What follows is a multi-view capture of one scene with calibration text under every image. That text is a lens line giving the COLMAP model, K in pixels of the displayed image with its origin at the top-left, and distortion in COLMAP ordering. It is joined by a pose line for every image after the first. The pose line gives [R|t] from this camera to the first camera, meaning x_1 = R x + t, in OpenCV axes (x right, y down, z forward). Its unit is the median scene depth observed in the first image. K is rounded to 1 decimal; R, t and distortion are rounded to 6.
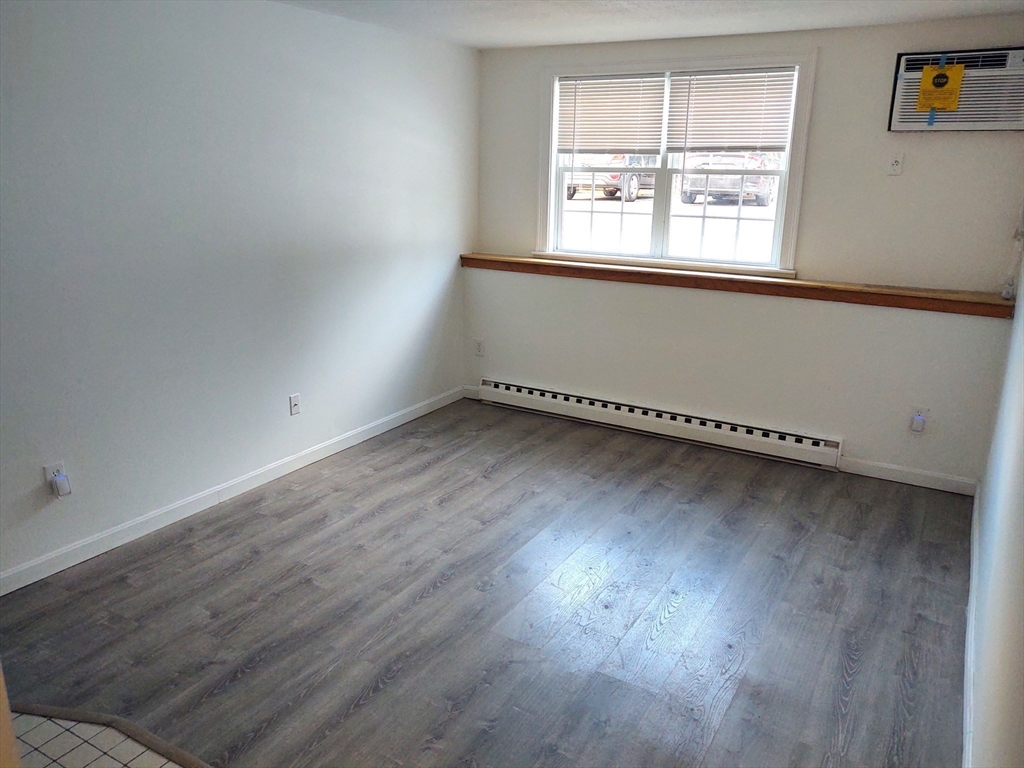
lens RADIAL K [[775.5, 0, 512.0], [0, 775.5, 382.8], [0, 0, 1]] dist [0.006483, -0.014737]
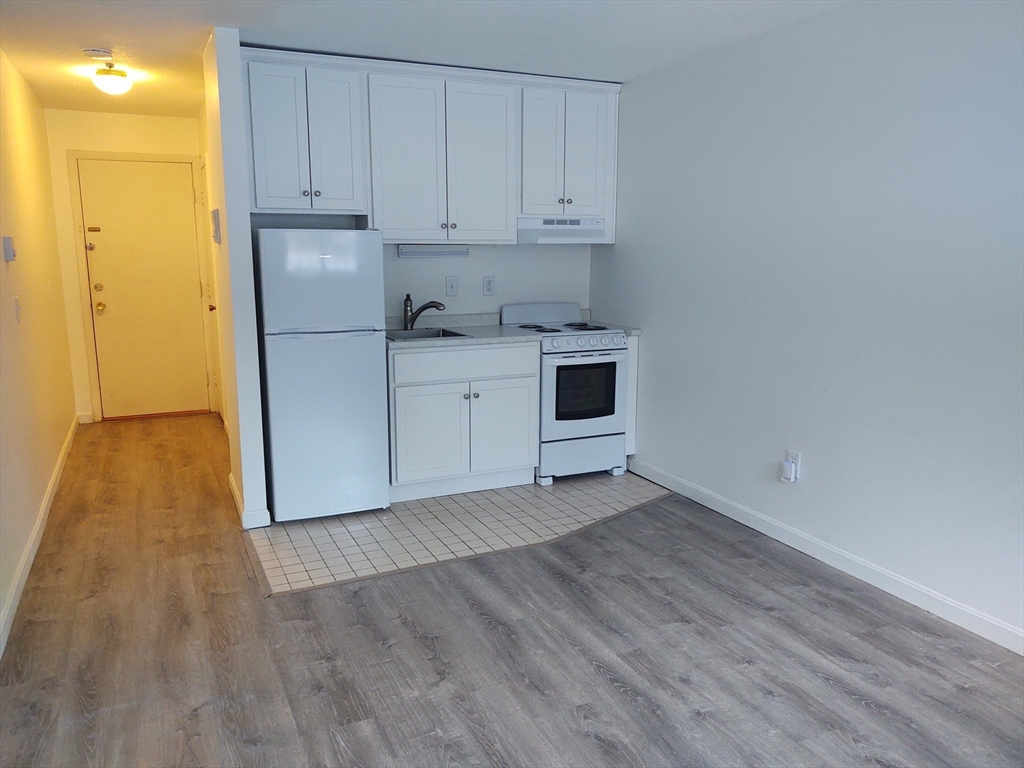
lens RADIAL K [[775.5, 0, 507.2], [0, 775.5, 387.8], [0, 0, 1]] dist [0.006483, -0.014737]
pose [[-0.566353, 0.138723, -0.812404, 0.556478], [-0.232467, 0.918818, 0.318954, -0.241715], [0.790698, 0.369498, -0.488127, 1.134205]]
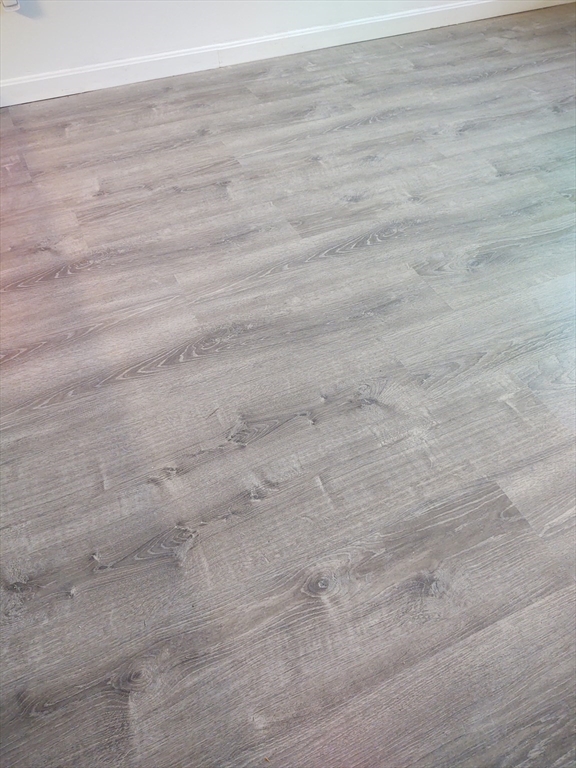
lens RADIAL K [[581.6, 0, 280.8], [0, 581.6, 387.1], [0, 0, 1]] dist [0.006483, -0.014737]
pose [[0.814291, 0.417978, -0.402771, 0.099305], [-0.131369, 0.808587, 0.573523, 0.074446], [0.565395, -0.414103, 0.713335, 0.510051]]
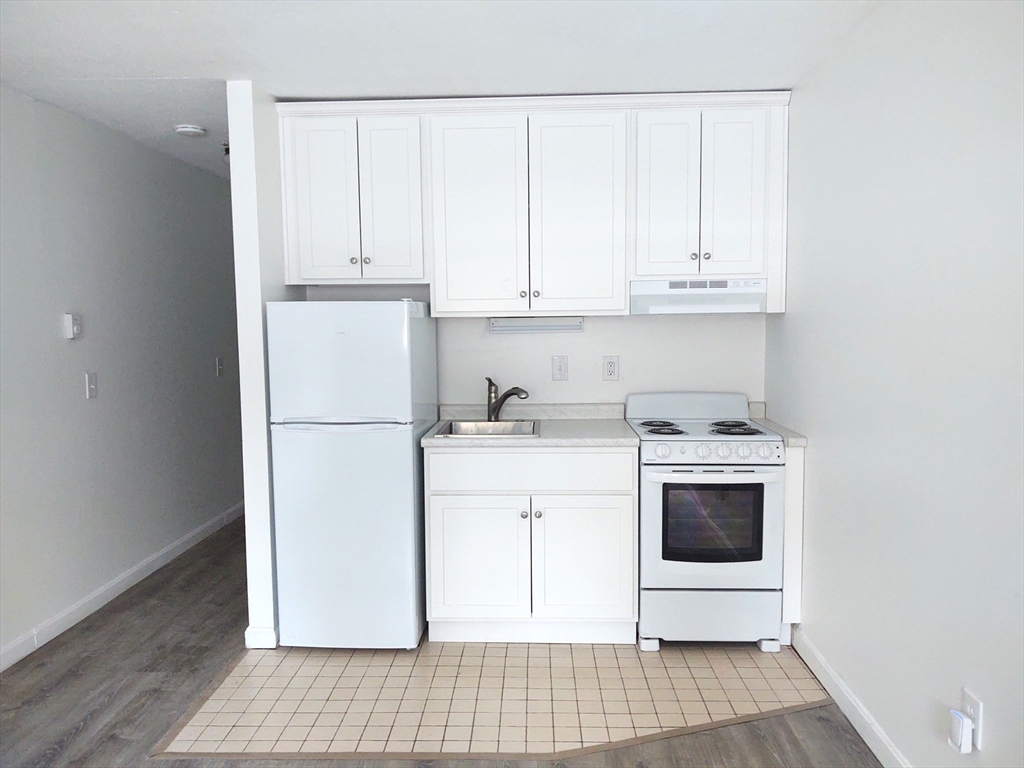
lens RADIAL K [[775.5, 0, 519.1], [0, 775.5, 375.7], [0, 0, 1]] dist [0.006483, -0.014737]
pose [[-0.881227, 0.033895, -0.471476, 0.009718], [-0.127786, 0.943205, 0.306651, -0.263610], [0.455093, 0.330478, -0.826846, 1.199124]]
